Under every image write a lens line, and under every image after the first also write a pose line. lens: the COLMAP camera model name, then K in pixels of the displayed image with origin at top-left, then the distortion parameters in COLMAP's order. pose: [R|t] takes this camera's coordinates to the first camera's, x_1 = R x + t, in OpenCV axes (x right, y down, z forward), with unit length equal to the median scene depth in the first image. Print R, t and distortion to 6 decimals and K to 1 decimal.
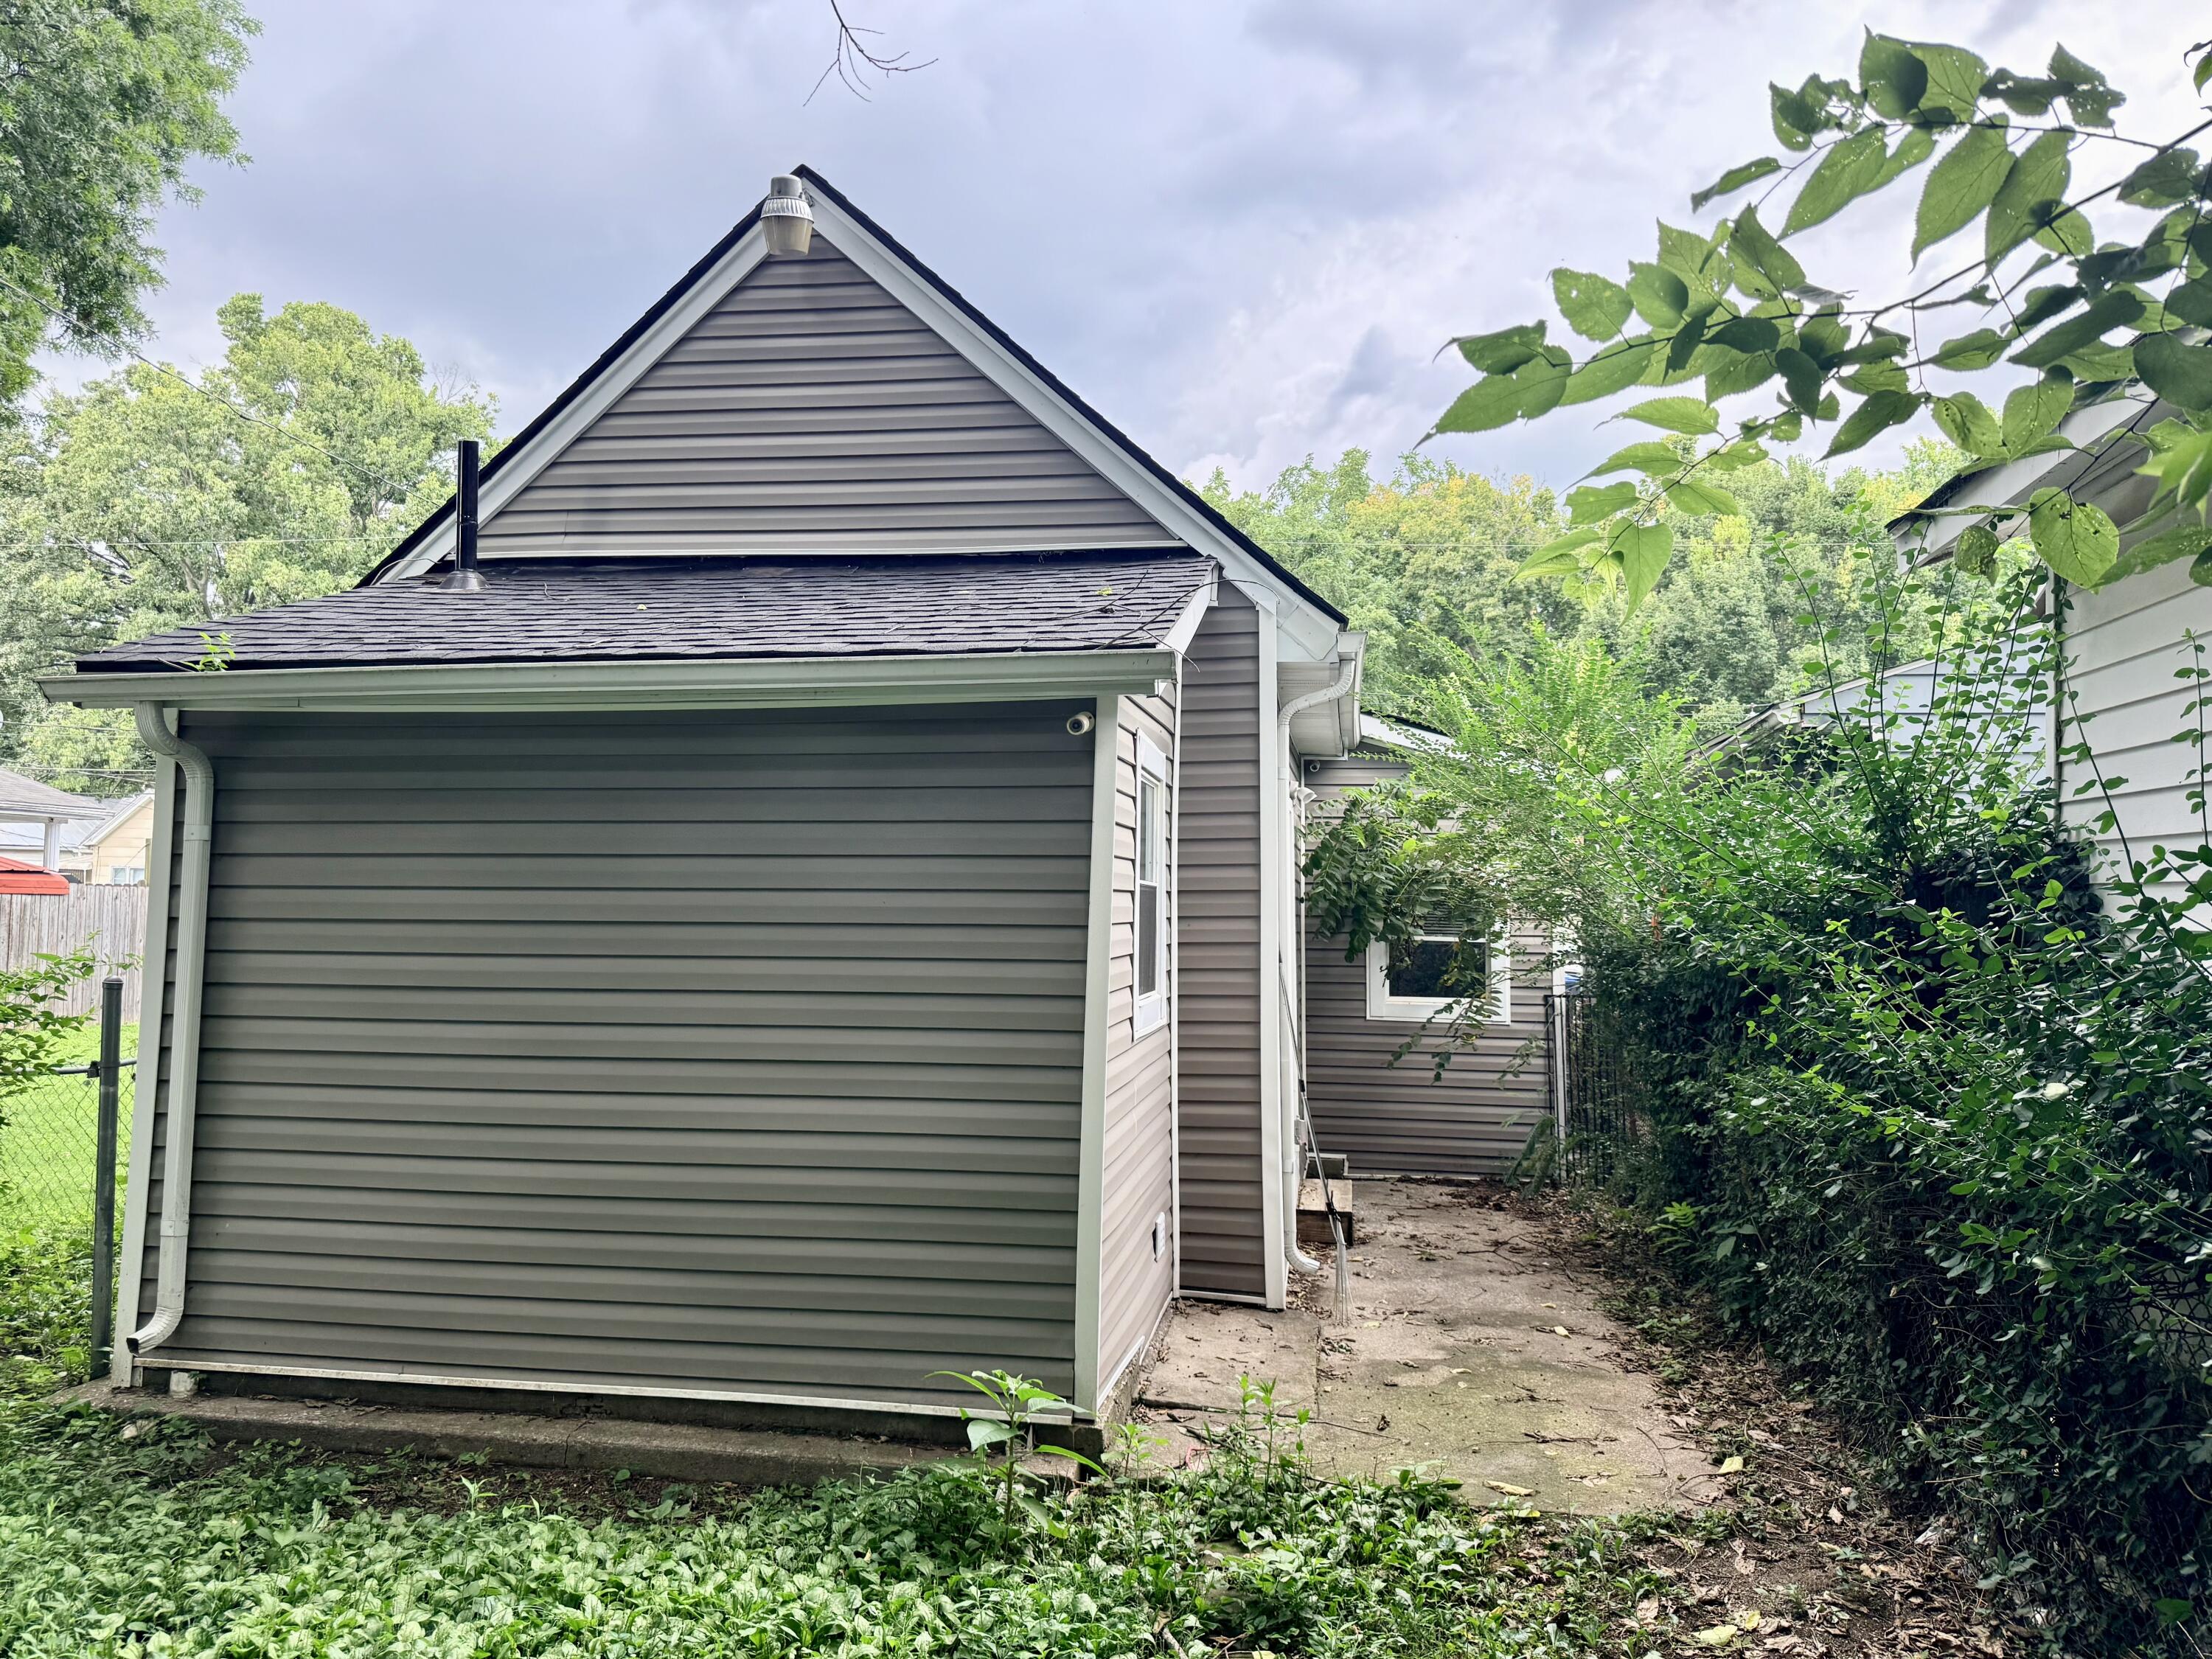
lens RADIAL K [[1570.4, 0, 1099.6], [0, 1570.4, 820.2], [0, 0, 1]] dist [0.044895, -0.054956]
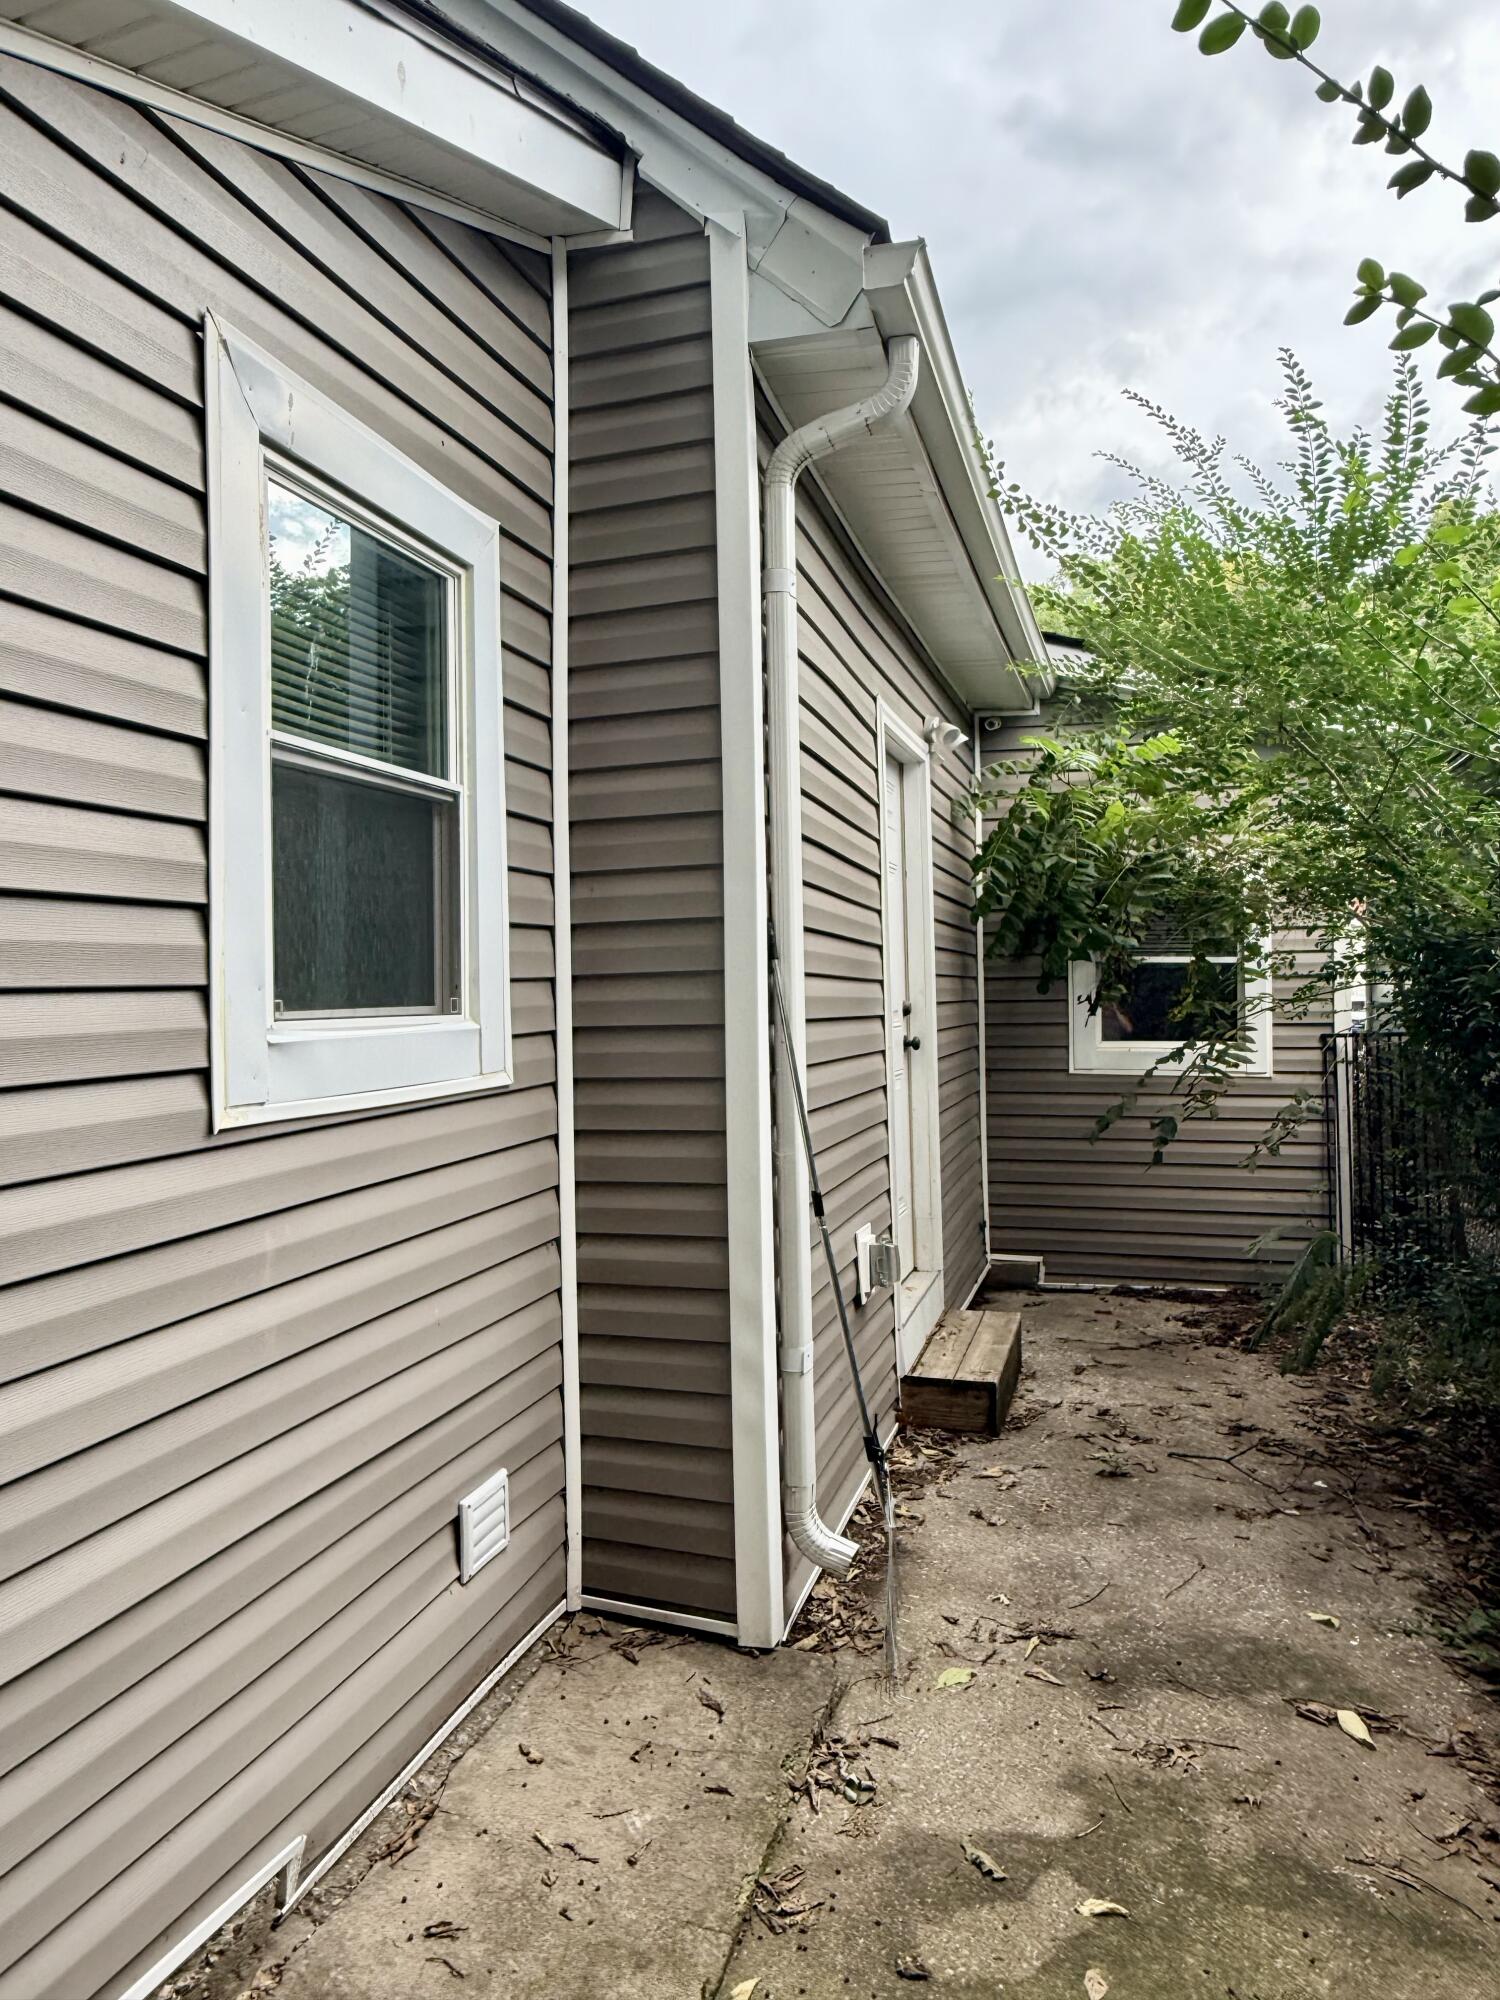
lens RADIAL K [[1382.6, 0, 757.0], [0, 1382.6, 1005.6], [0, 0, 1]] dist [-0.009391, 0.009465]
pose [[0.993136, -0.019851, -0.115268, 0.110637], [0.028101, 0.997124, 0.070391, 0.051201], [0.113540, -0.073147, 0.990837, 0.387967]]
